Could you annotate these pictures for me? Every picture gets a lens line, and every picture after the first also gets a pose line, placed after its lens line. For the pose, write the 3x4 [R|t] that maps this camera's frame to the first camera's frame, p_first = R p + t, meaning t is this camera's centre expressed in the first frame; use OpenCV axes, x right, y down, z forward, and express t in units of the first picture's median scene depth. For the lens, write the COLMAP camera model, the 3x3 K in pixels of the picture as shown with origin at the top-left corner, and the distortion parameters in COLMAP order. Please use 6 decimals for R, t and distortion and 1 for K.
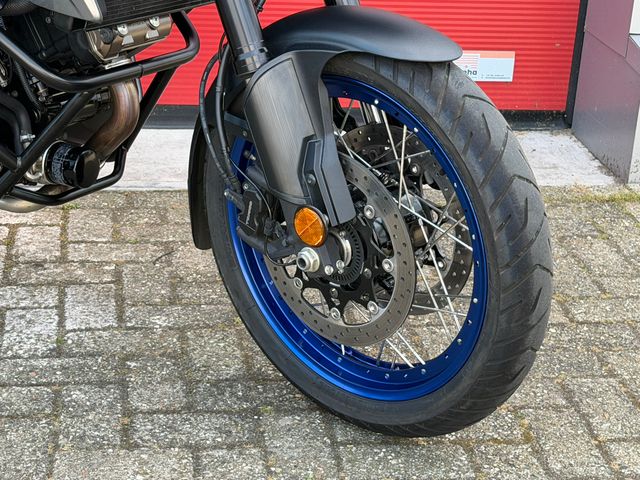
lens RADIAL K [[1387.6, 0, 313.1], [0, 1387.6, 239.0], [0, 0, 1]] dist [0.132723, 0.000000]
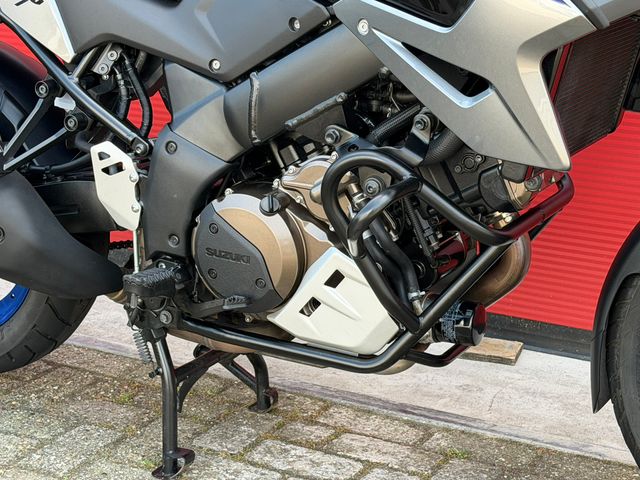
lens RADIAL K [[1387.6, 0, 317.9], [0, 1387.6, 253.0], [0, 0, 1]] dist [0.132723, 0.000000]
pose [[0.997656, -0.049792, 0.046940, -0.319609], [0.052908, 0.996304, -0.067667, -0.042458], [-0.043398, 0.069992, 0.996603, 0.087346]]
